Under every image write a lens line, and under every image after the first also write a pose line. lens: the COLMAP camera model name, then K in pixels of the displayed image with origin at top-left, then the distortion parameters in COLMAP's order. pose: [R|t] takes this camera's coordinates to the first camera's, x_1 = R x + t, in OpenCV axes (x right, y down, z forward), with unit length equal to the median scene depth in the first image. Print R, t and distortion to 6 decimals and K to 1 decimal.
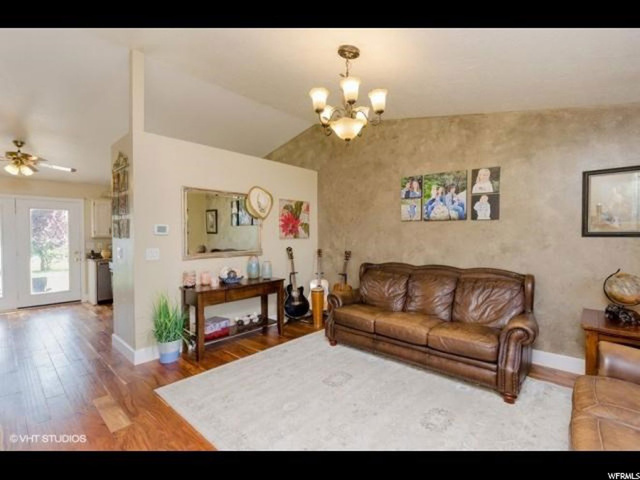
lens RADIAL K [[308.8, 0, 316.8], [0, 308.8, 236.7], [0, 0, 1]] dist [-0.002750, -0.000853]
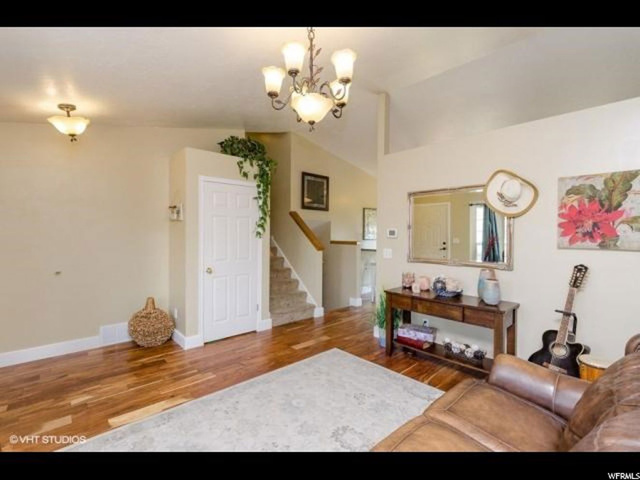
lens RADIAL K [[288.9, 0, 316.6], [0, 288.9, 238.4], [0, 0, 1]] dist [-0.005171, -0.000829]
pose [[-0.093096, 0.008334, -0.995622, 0.488810], [-0.024230, 0.999650, 0.010633, -0.006154], [0.995362, 0.025114, -0.092862, 0.646058]]
